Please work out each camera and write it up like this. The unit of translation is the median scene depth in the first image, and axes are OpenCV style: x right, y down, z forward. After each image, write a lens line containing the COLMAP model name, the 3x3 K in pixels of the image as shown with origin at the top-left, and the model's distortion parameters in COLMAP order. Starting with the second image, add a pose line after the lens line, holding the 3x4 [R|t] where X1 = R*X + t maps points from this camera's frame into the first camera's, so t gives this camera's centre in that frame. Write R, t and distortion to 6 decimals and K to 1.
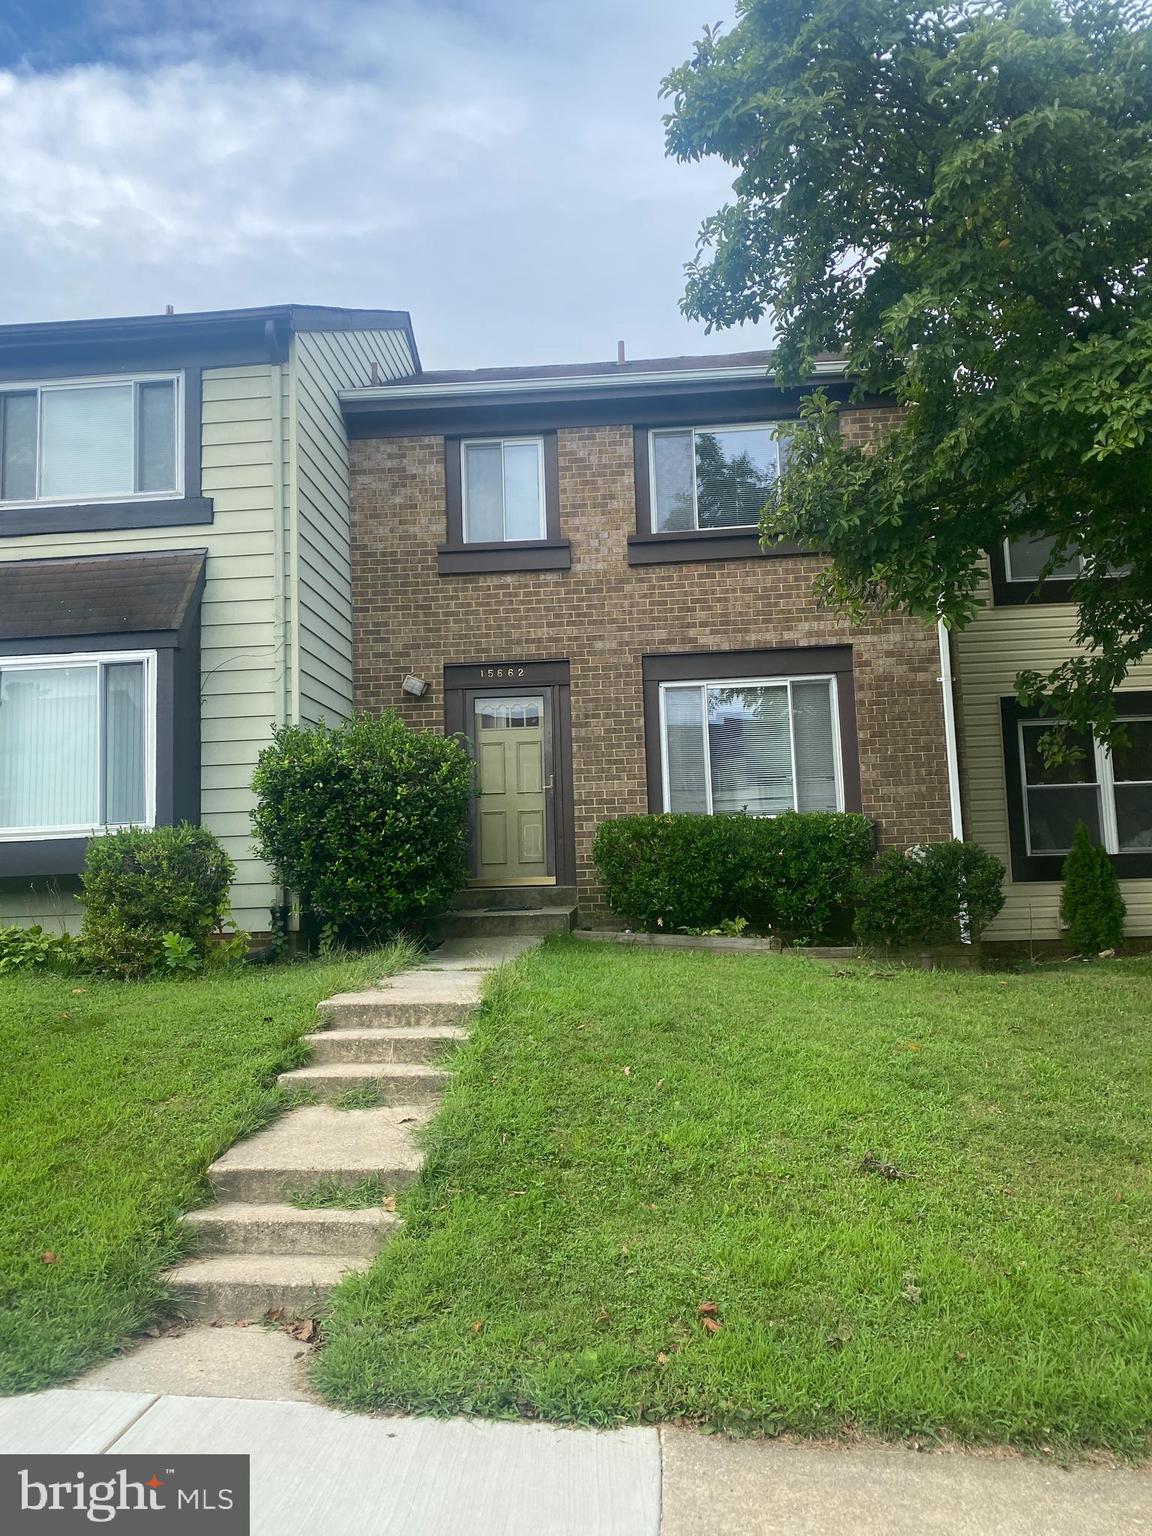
lens RADIAL K [[1153.6, 0, 555.1], [0, 1153.6, 763.9], [0, 0, 1]] dist [0.030940, -0.020166]
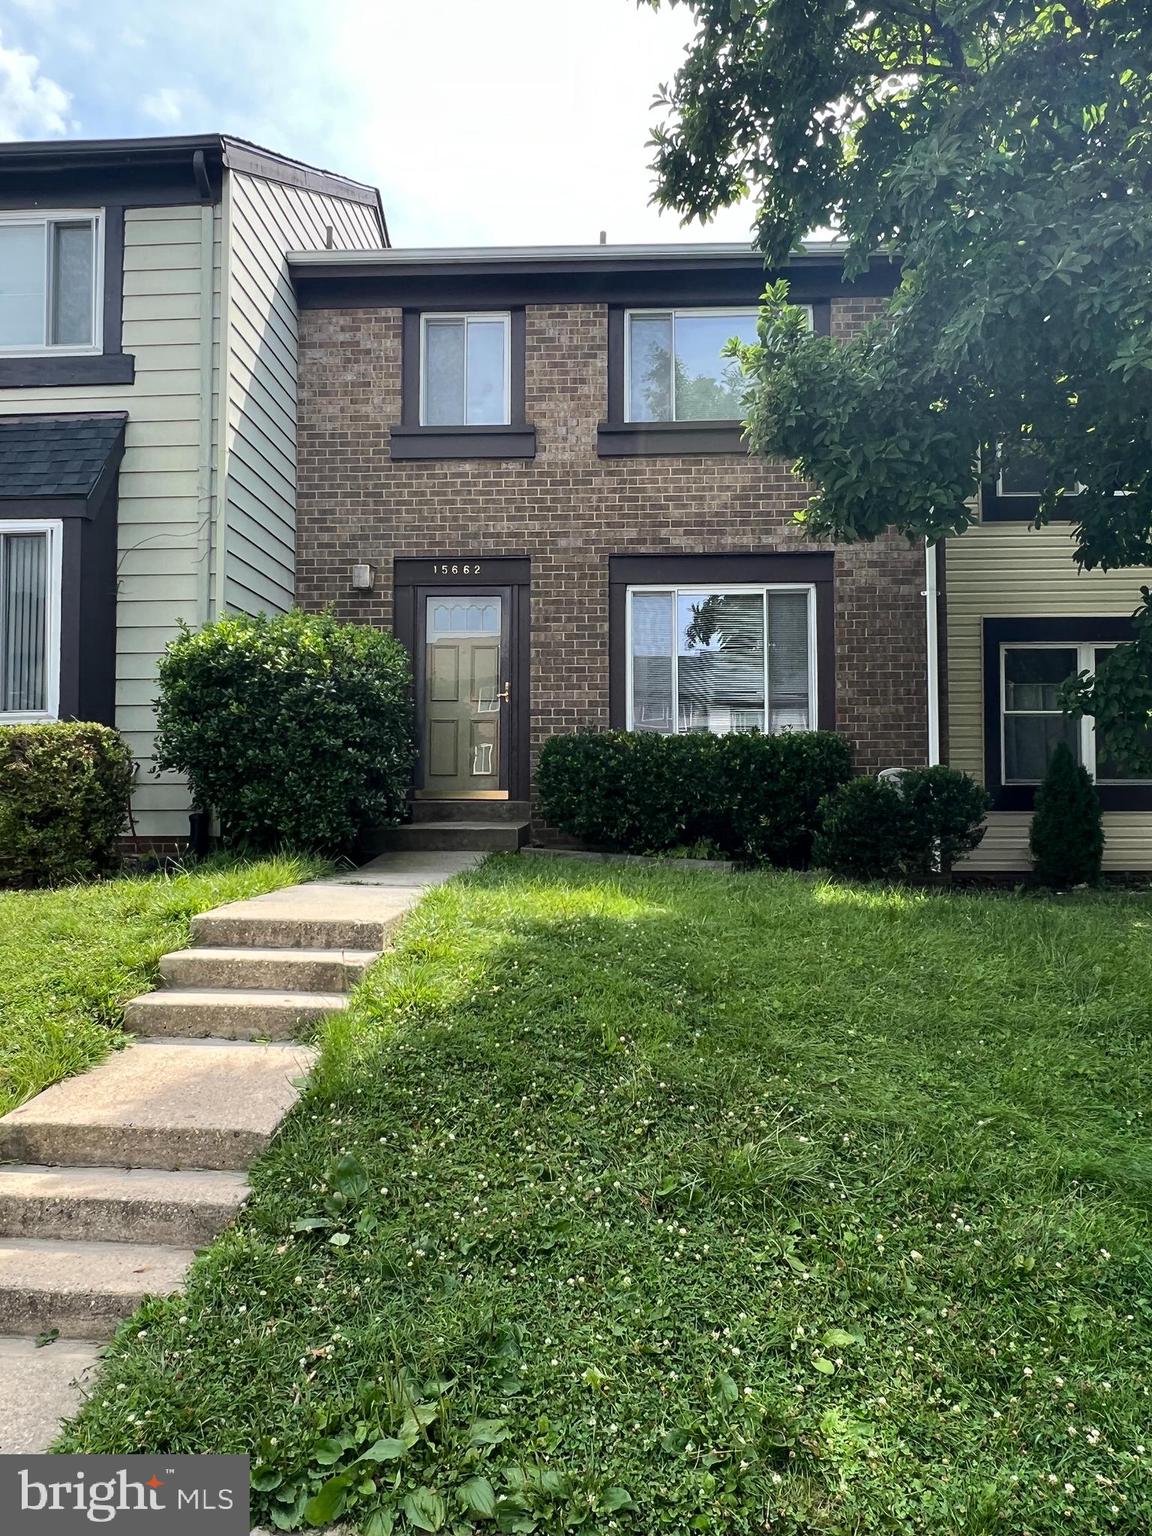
lens RADIAL K [[1071.3, 0, 577.5], [0, 1071.3, 782.2], [0, 0, 1]] dist [-0.040271, 0.009498]
pose [[0.998923, 0.031603, 0.033968, 0.026958], [-0.034022, 0.996739, 0.073172, 0.025304], [-0.031545, -0.074249, 0.996741, 0.134758]]
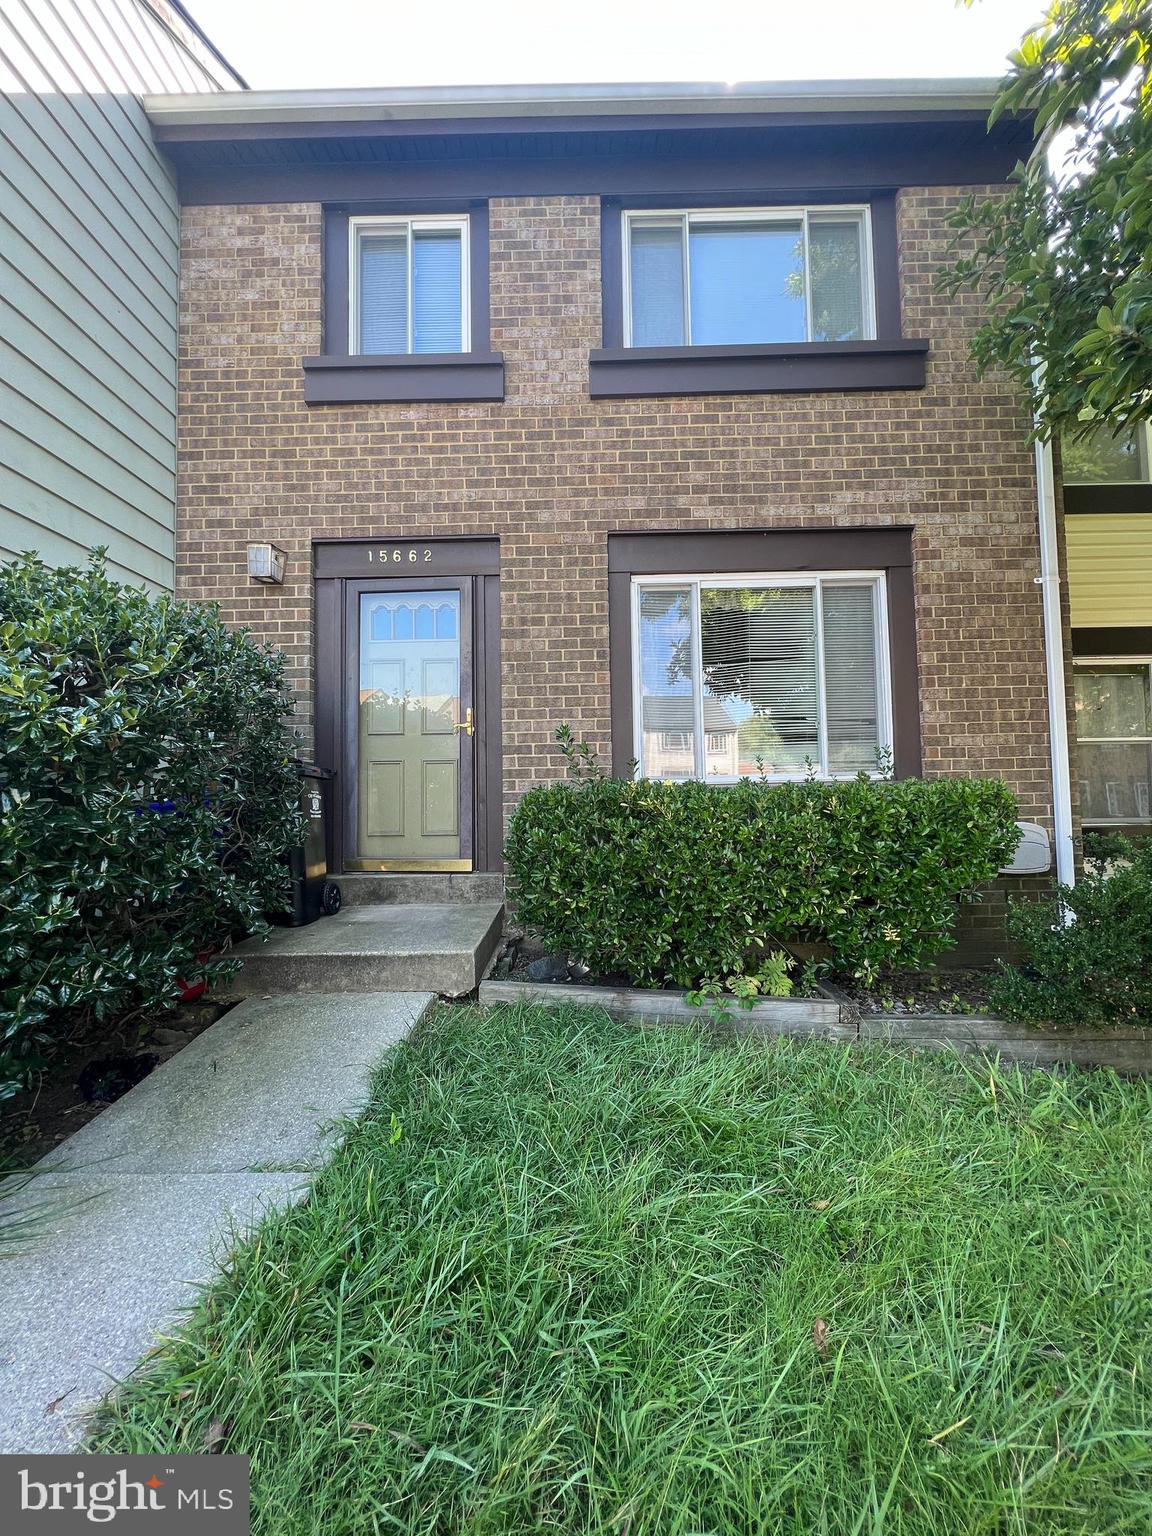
lens RADIAL K [[610.6, 0, 577.7], [0, 610.6, 762.4], [0, 0, 1]] dist [-0.000392, 0.000133]
pose [[0.997074, 0.017224, 0.074473, 0.033722], [-0.021426, 0.998202, 0.055987, 0.020126], [-0.073374, -0.057419, 0.995650, 0.640158]]
